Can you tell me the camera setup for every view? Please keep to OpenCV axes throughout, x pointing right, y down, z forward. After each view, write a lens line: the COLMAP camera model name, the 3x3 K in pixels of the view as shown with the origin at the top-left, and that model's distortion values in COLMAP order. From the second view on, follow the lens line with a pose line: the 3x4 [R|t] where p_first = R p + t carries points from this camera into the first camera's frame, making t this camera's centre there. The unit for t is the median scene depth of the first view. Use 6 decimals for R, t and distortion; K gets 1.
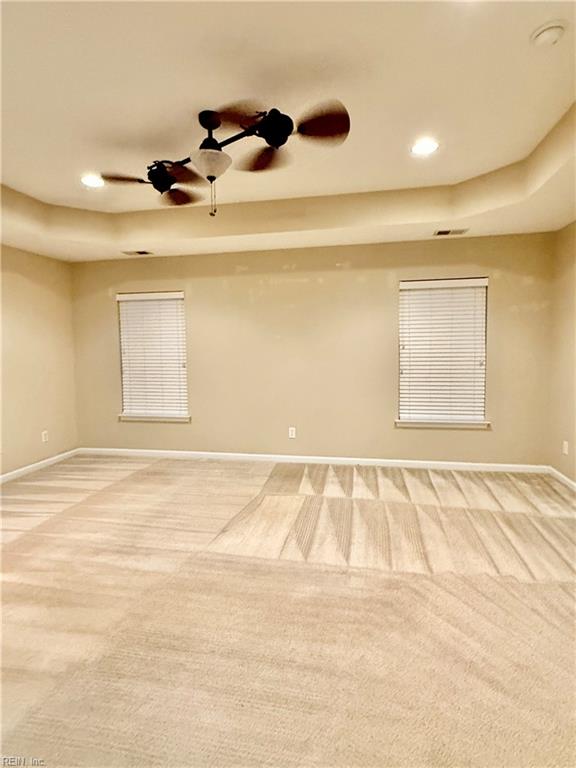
lens RADIAL K [[409.2, 0, 290.0], [0, 409.2, 377.8], [0, 0, 1]] dist [-0.000219, -0.000056]
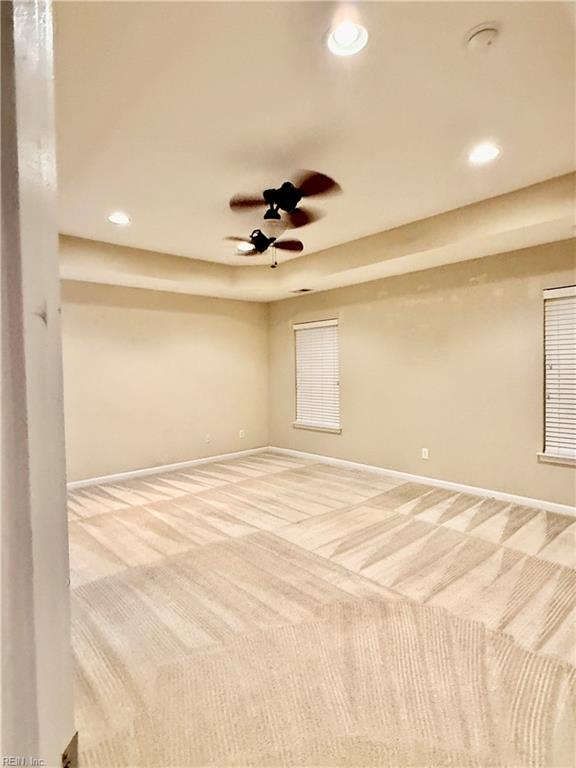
lens RADIAL K [[409.1, 0, 290.1], [0, 409.1, 382.2], [0, 0, 1]] dist [-0.000547, 0.000805]
pose [[0.802407, 0.018688, -0.596484, 0.380019], [-0.037255, 0.999129, -0.018814, -0.008473], [0.595613, 0.037318, 0.802404, 0.008169]]
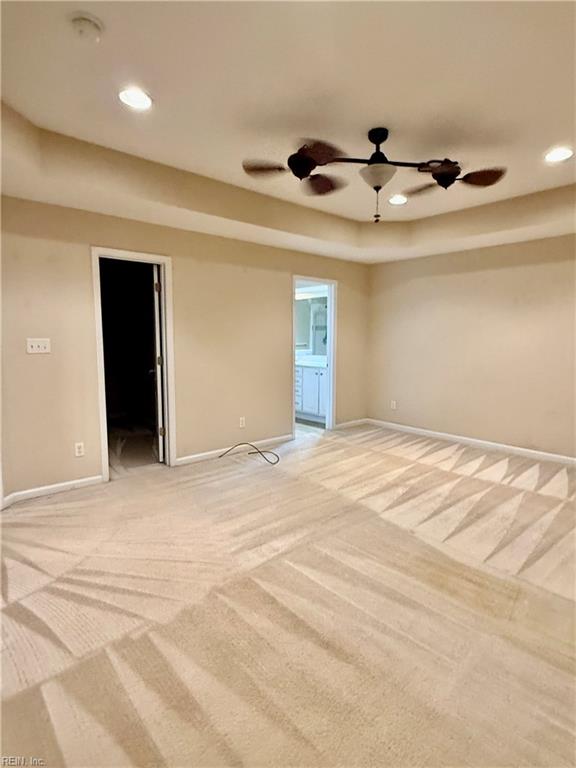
lens RADIAL K [[409.2, 0, 290.0], [0, 409.2, 377.8], [0, 0, 1]] dist [-0.000219, -0.000056]
pose [[-0.597869, 0.091787, -0.796321, 0.536083], [-0.052046, 0.986882, 0.152827, -0.079749], [0.799903, 0.132816, -0.585249, 0.926419]]
